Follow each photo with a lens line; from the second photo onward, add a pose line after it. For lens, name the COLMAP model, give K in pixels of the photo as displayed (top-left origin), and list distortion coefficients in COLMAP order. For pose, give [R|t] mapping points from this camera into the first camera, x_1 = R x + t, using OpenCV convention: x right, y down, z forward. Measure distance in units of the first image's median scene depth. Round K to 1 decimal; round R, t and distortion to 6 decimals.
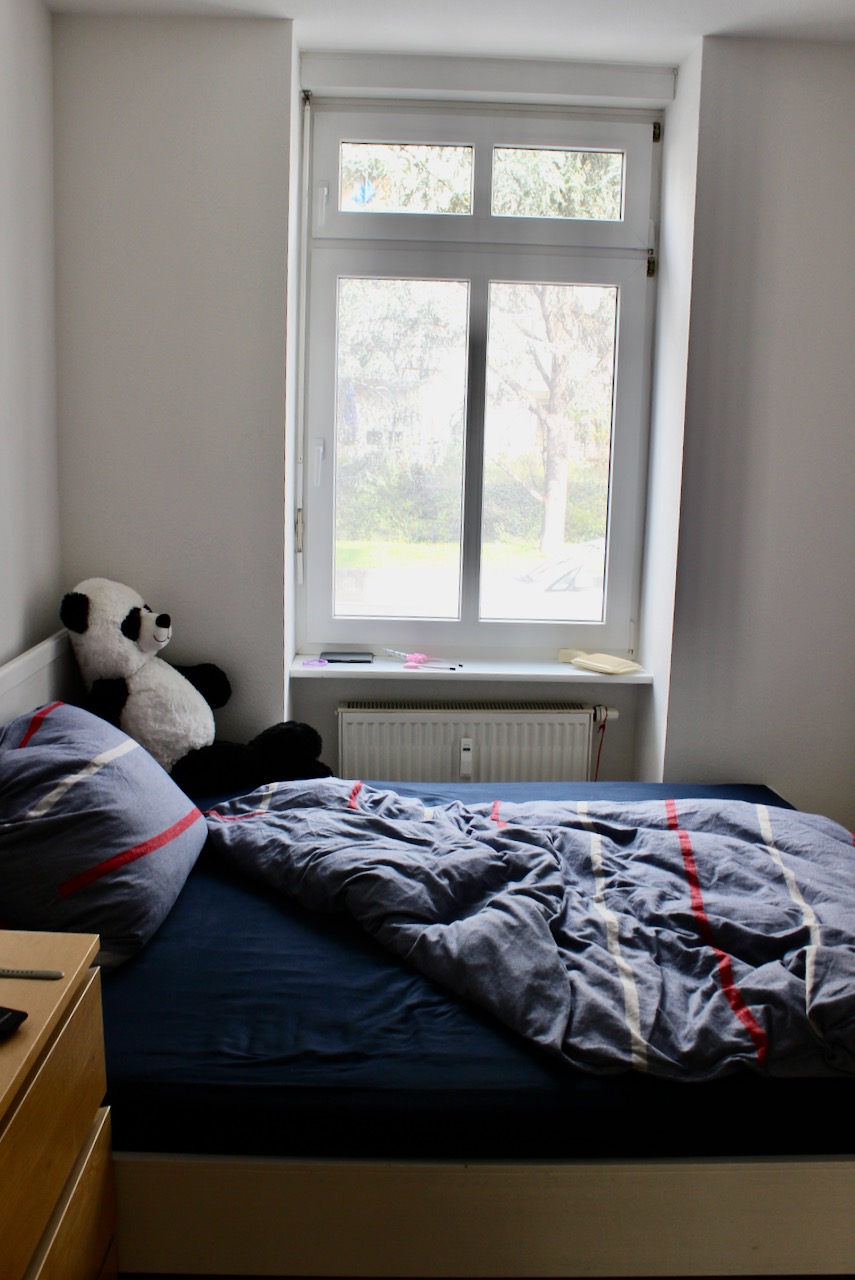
lens RADIAL K [[1057.8, 0, 427.5], [0, 1057.8, 640.0], [0, 0, 1]] dist [-0.215270, 0.117161]
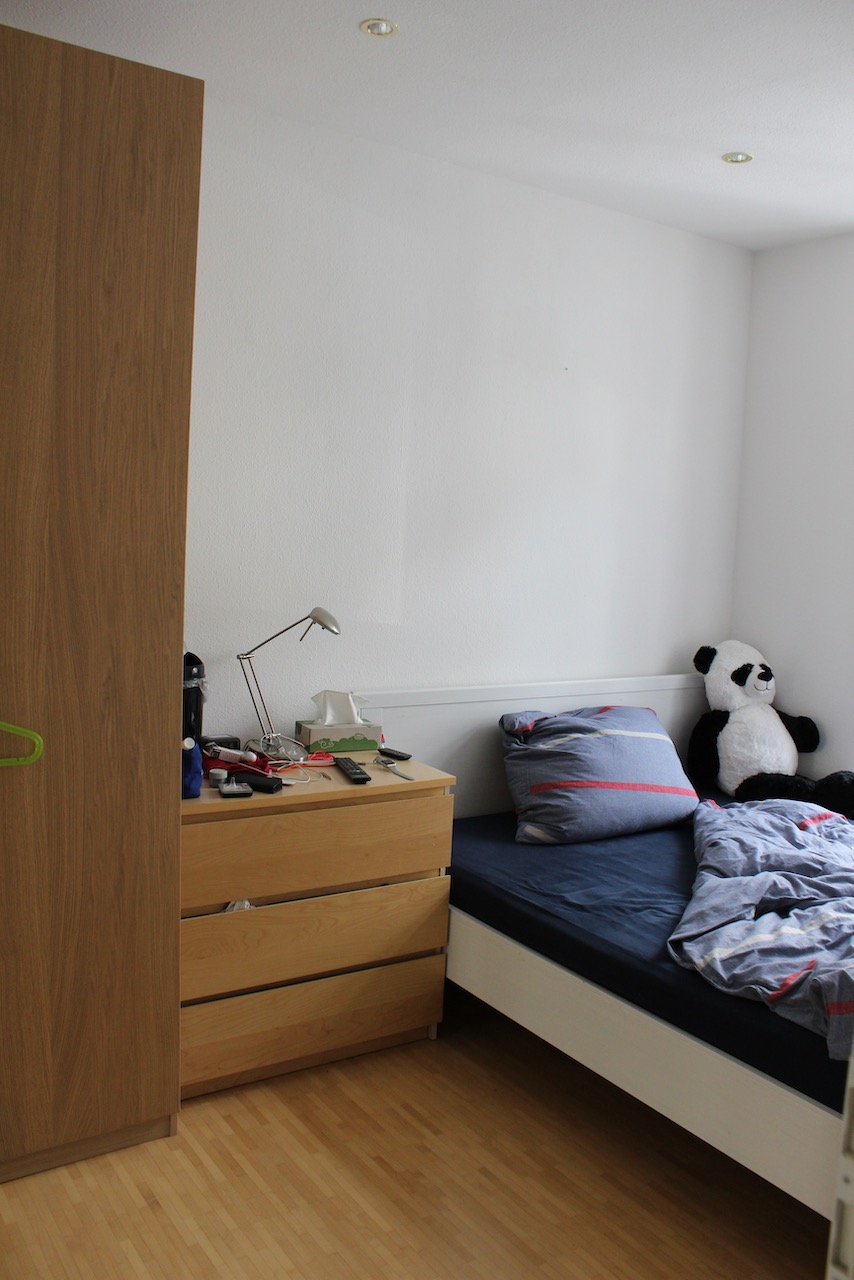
lens RADIAL K [[1061.5, 0, 427.0], [0, 1061.5, 640.0], [0, 0, 1]] dist [-0.506822, 0.115902]
pose [[0.488933, 0.082972, -0.868366, 0.424595], [-0.191499, 0.981392, -0.014052, 0.024673], [0.851042, 0.173162, 0.495724, -0.020697]]
